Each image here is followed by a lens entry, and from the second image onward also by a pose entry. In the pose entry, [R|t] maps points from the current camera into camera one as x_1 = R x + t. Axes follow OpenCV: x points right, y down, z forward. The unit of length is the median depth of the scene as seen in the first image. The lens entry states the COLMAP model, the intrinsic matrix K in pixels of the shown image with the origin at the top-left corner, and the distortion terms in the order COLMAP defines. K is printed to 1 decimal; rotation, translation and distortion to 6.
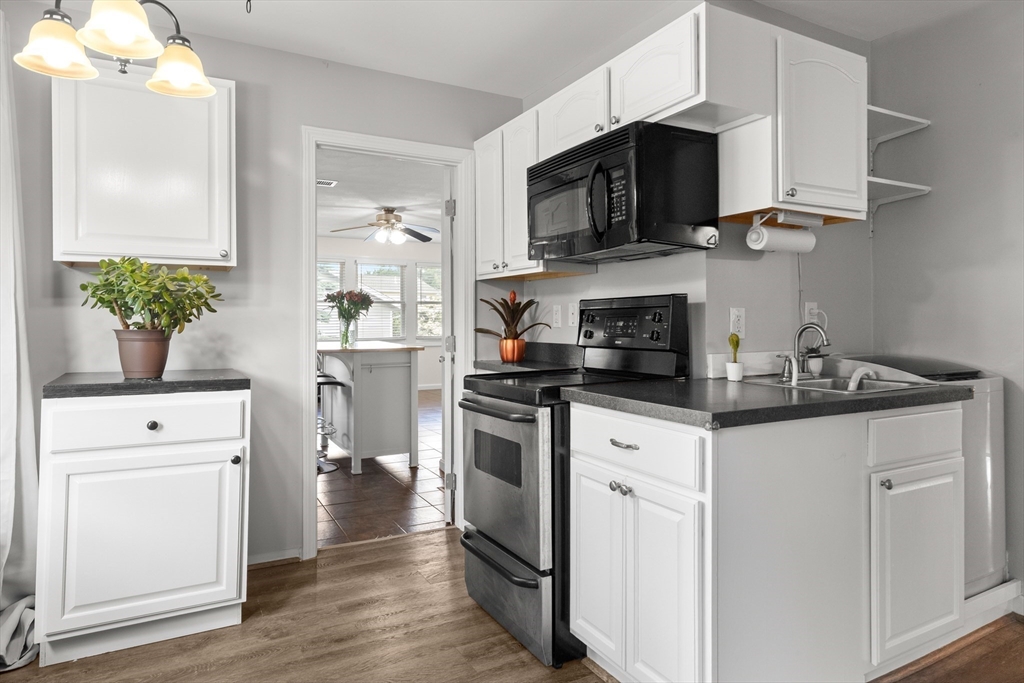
lens RADIAL K [[639.0, 0, 516.1], [0, 639.0, 334.7], [0, 0, 1]] dist [0.002135, -0.000260]
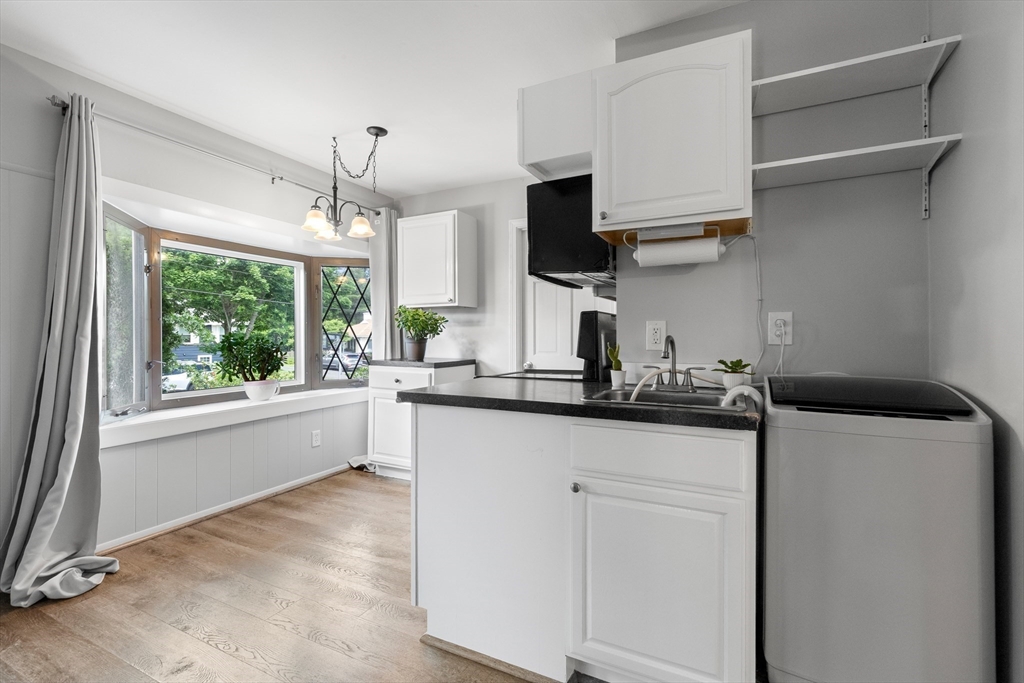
lens RADIAL K [[466.8, 0, 514.9], [0, 466.8, 339.6], [0, 0, 1]] dist [-0.001432, 0.000158]
pose [[0.549280, 0.008927, -0.835591, 0.872900], [-0.021349, 0.999766, -0.003353, -0.003514], [0.835366, 0.019681, 0.549342, 0.381374]]
